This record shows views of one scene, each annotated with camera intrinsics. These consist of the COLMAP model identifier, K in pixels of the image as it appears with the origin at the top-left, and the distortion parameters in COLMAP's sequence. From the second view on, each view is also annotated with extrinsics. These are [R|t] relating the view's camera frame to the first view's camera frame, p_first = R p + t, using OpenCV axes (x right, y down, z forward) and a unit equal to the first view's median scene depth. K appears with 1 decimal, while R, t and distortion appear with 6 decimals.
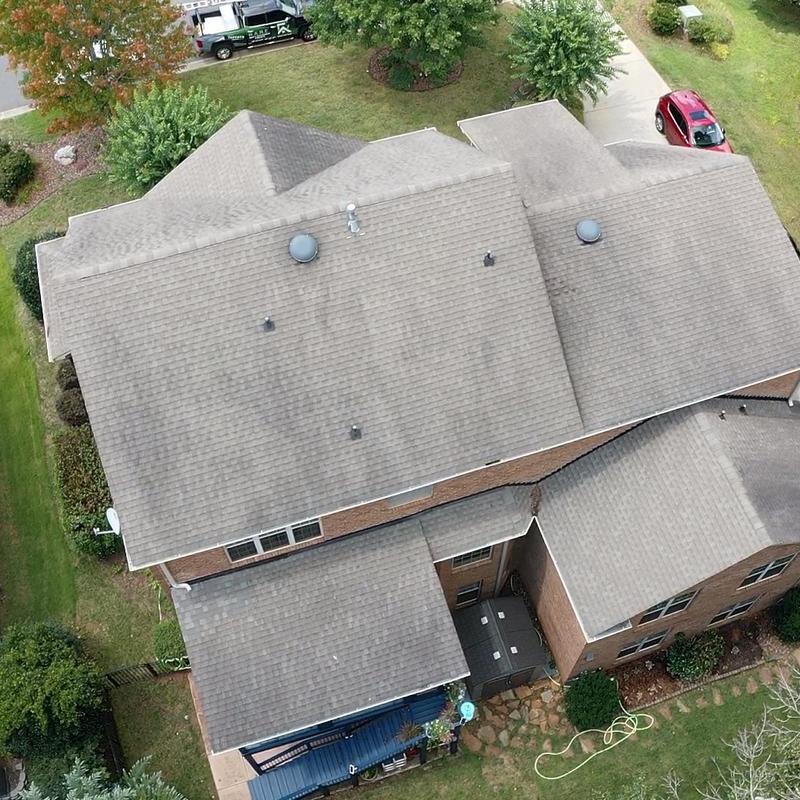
lens RADIAL K [[967.6, 0, 404.0], [0, 967.6, 400.0], [0, 0, 1]] dist [-0.168379, 0.000000]
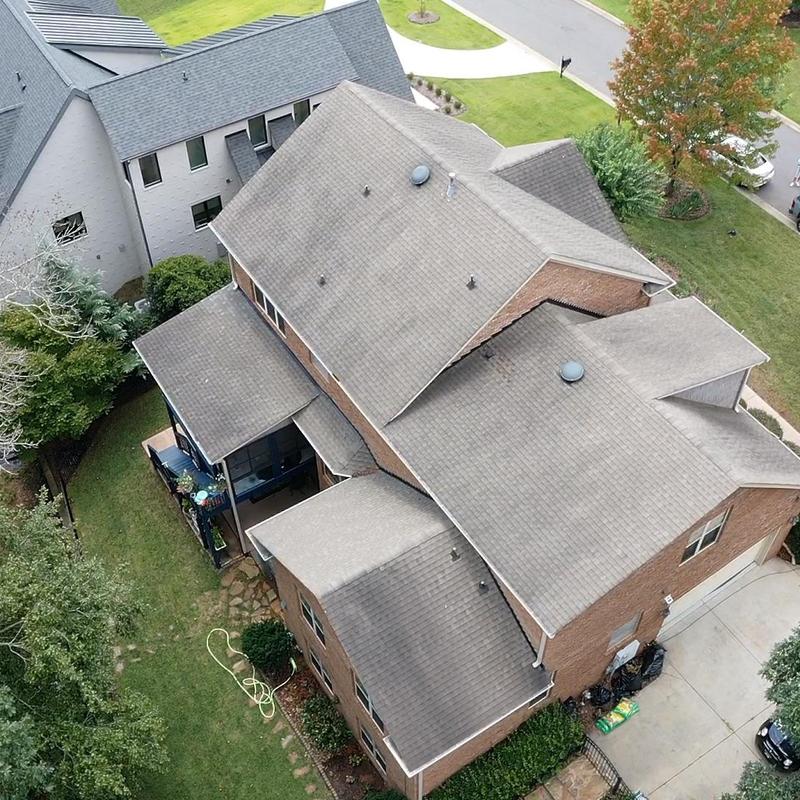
lens RADIAL K [[967.6, 0, 393.2], [0, 967.6, 397.7], [0, 0, 1]] dist [-0.168379, 0.000000]
pose [[0.249295, 0.724384, -0.642744, 0.839177], [-0.816708, 0.513924, 0.262433, -0.277555], [0.520424, 0.459511, 0.719729, 0.151535]]
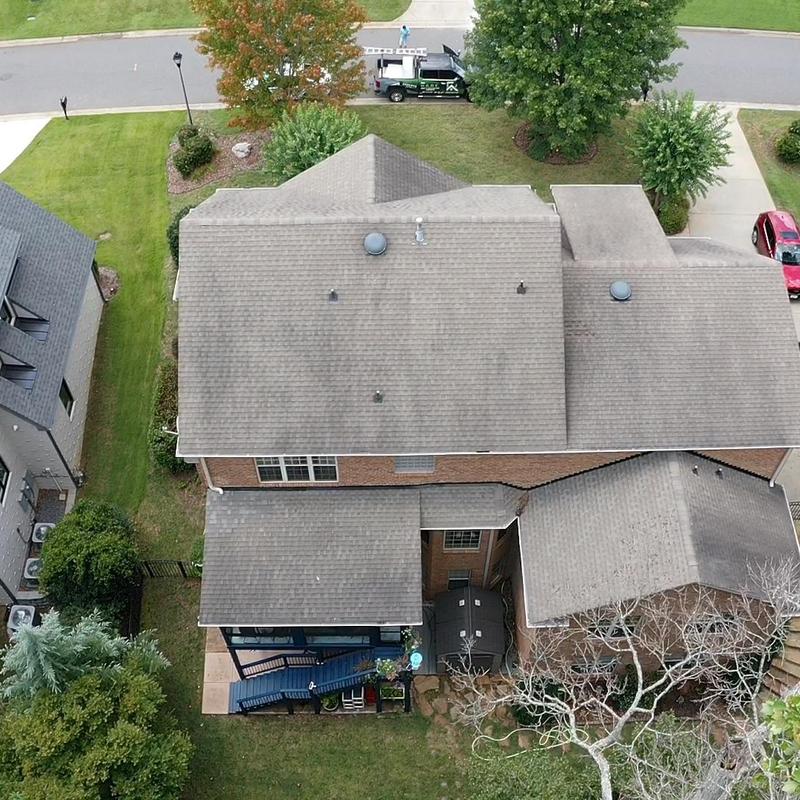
lens RADIAL K [[967.6, 0, 402.4], [0, 967.6, 405.2], [0, 0, 1]] dist [-0.168379, 0.000000]
pose [[0.955157, 0.245763, -0.165154, 0.165004], [-0.257175, 0.965000, -0.051352, 0.088231], [0.146753, 0.091523, 0.984930, -0.184099]]
